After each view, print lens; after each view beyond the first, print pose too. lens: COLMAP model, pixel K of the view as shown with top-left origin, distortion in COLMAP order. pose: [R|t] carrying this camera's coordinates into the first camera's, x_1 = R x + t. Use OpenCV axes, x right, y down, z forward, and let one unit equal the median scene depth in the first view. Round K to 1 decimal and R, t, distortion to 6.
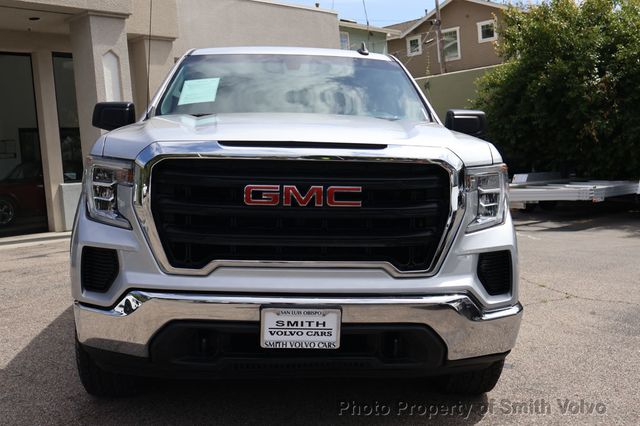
lens RADIAL K [[708.2, 0, 320.0], [0, 708.2, 213.0], [0, 0, 1]] dist [-0.001182, 0.001119]
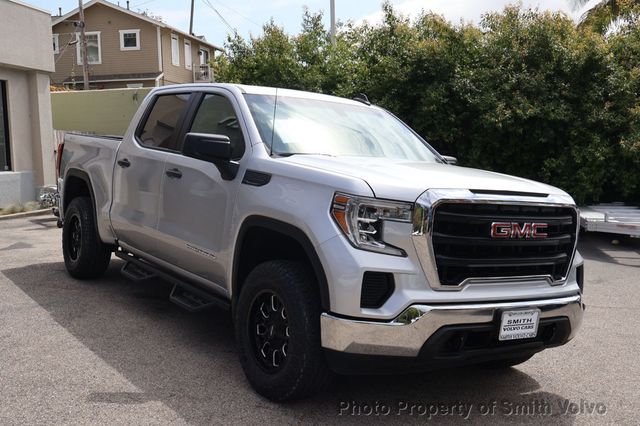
lens RADIAL K [[708.2, 0, 320.0], [0, 708.2, 213.0], [0, 0, 1]] dist [-0.001182, 0.001119]
pose [[0.847278, 0.008507, 0.531081, -1.078943], [-0.004793, 0.999953, -0.008371, -0.043539], [-0.531128, 0.004547, 0.847280, 0.017303]]
